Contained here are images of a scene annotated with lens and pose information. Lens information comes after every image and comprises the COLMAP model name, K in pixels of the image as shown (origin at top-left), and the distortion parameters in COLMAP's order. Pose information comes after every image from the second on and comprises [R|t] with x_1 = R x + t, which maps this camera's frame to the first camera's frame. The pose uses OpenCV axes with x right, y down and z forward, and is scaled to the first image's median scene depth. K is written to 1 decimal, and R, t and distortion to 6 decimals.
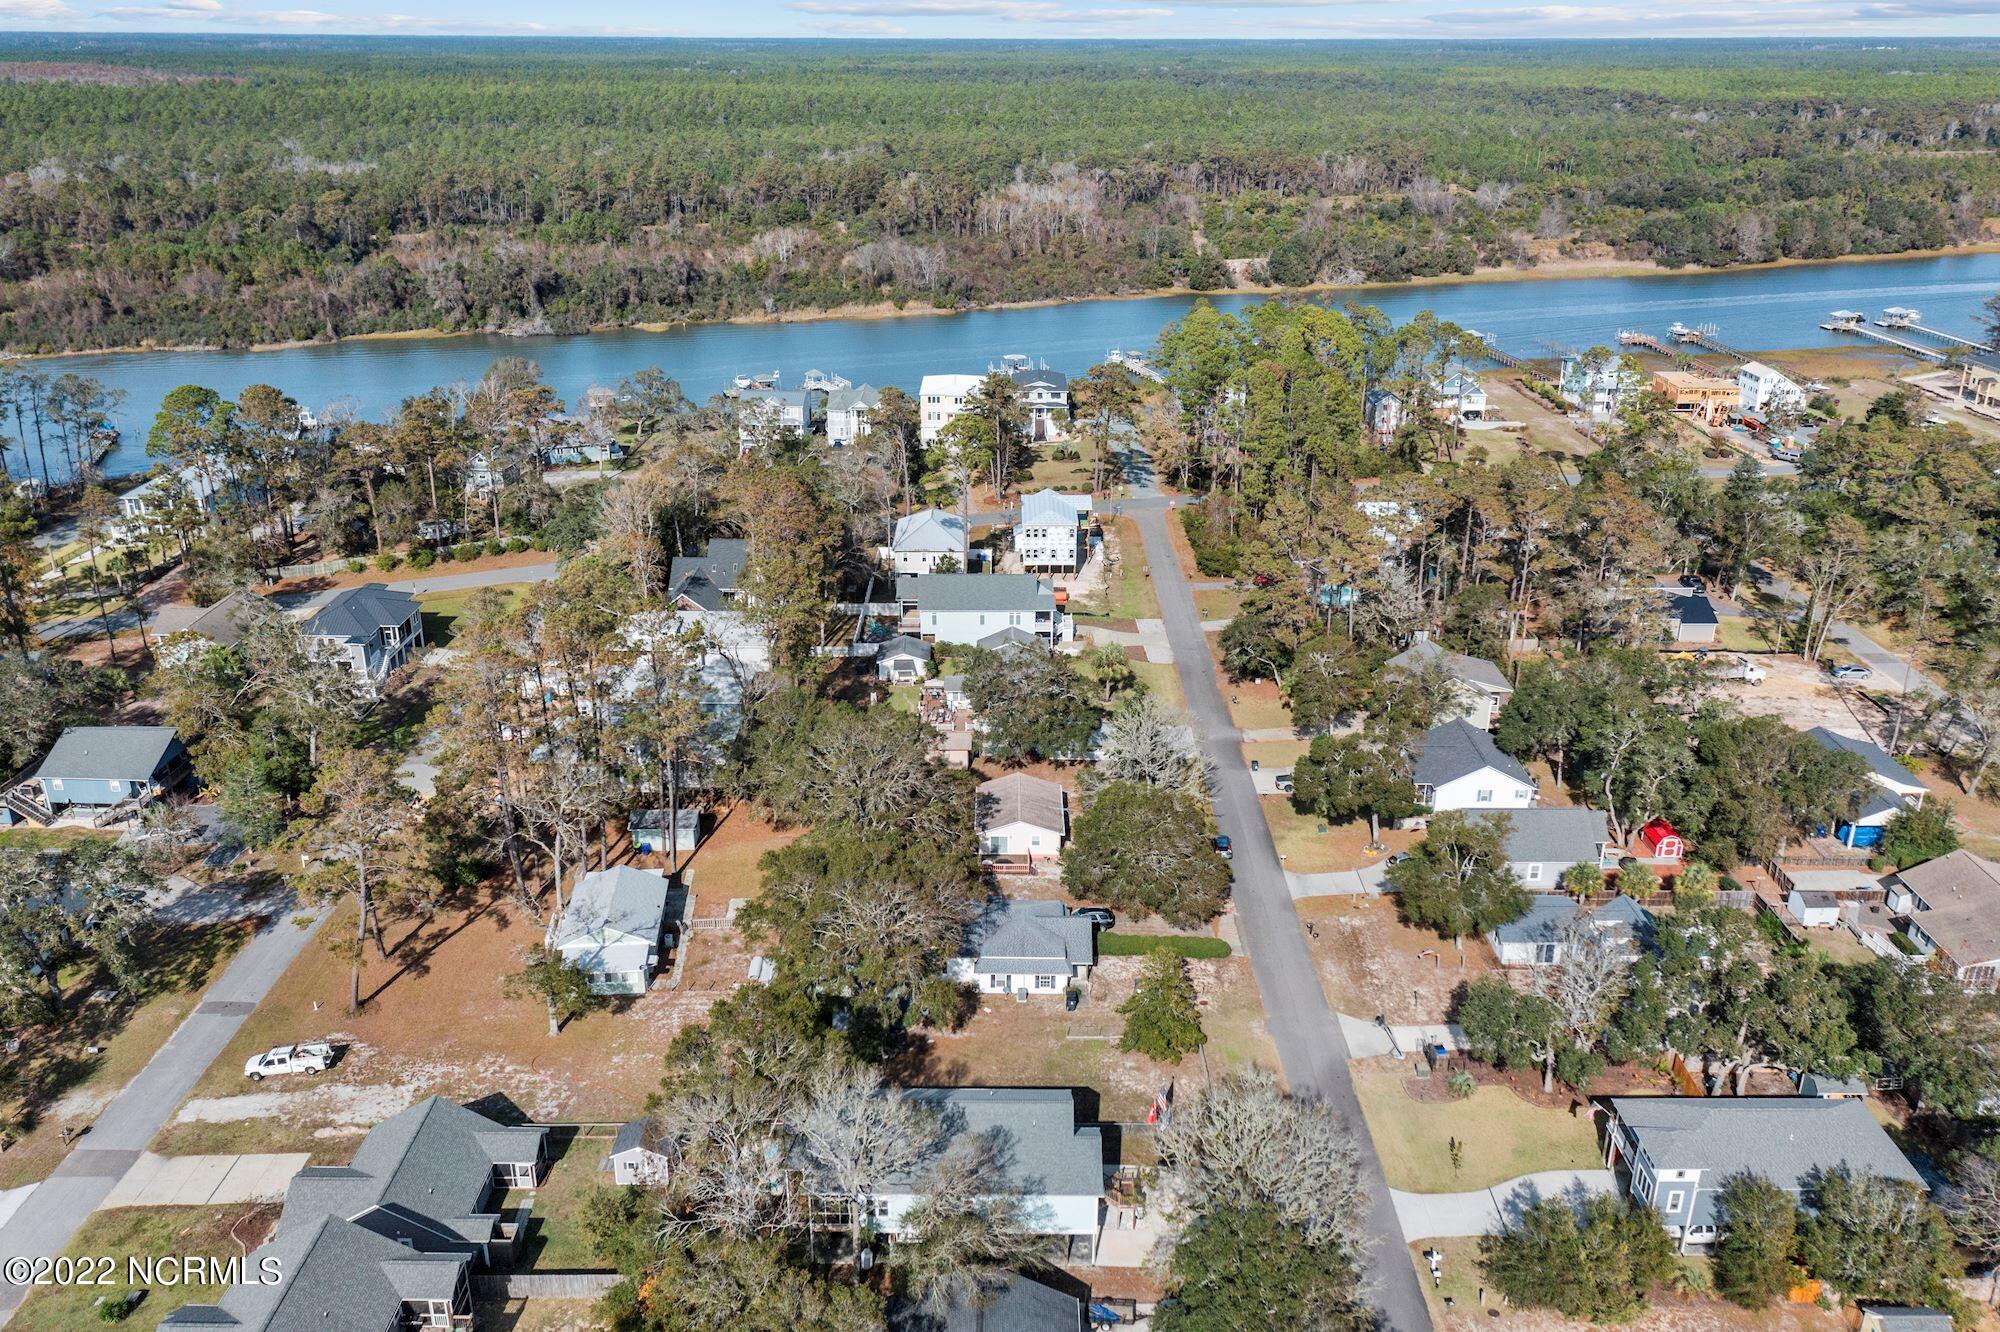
lens RADIAL K [[1591.4, 0, 958.8], [0, 1591.4, 666.7], [0, 0, 1]] dist [0.018430, -0.003708]
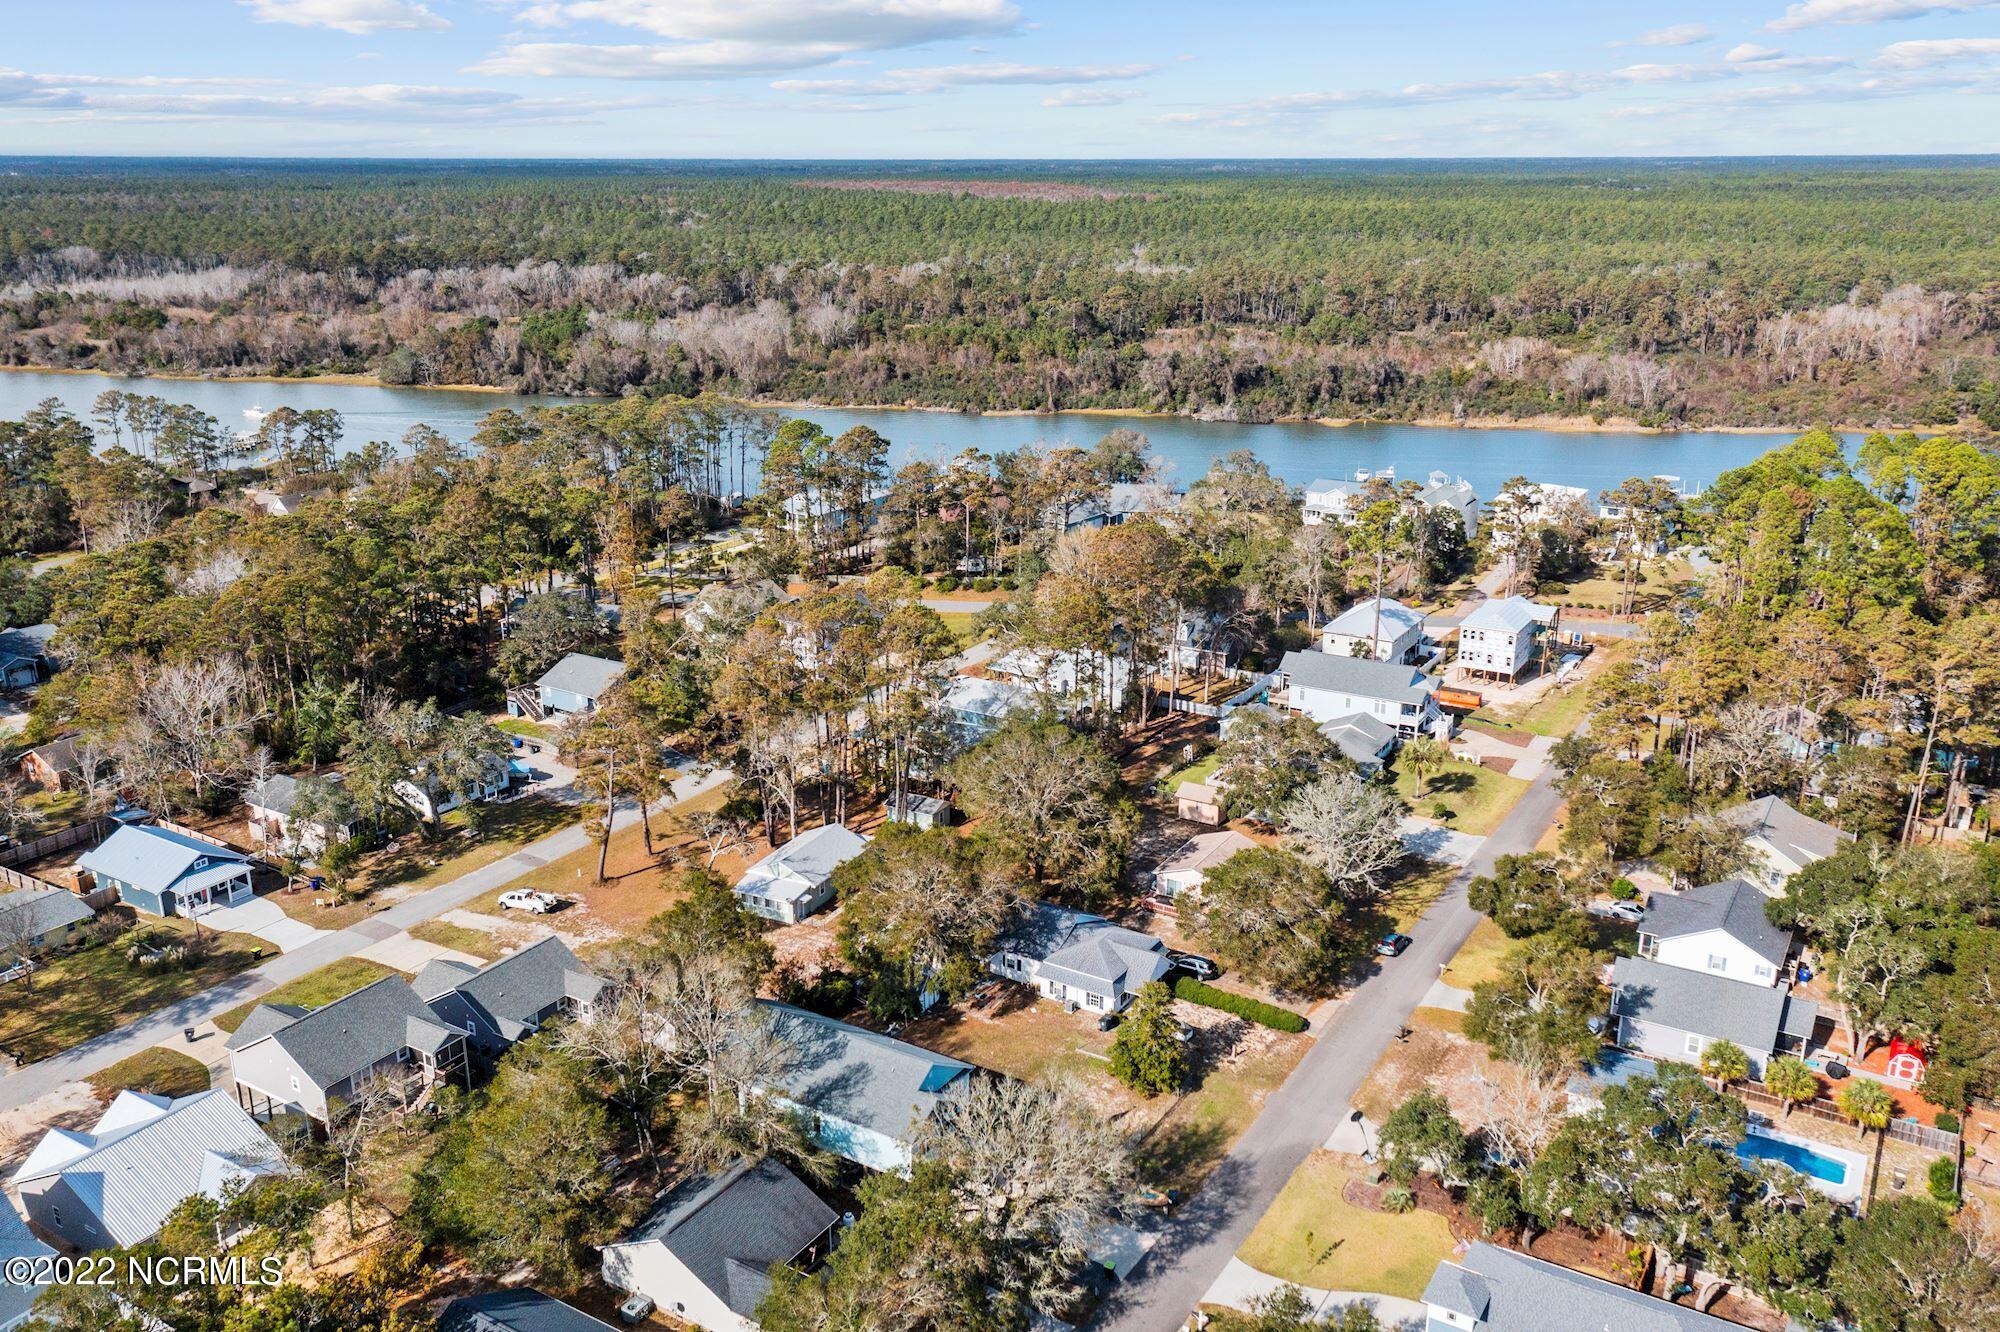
lens RADIAL K [[1591.4, 0, 958.8], [0, 1591.4, 666.7], [0, 0, 1]] dist [0.018430, -0.003708]
pose [[0.857336, 0.152743, -0.491573, 0.132812], [-0.185319, 0.982515, -0.017919, 0.005097], [0.480241, 0.106460, 0.870652, 0.006101]]
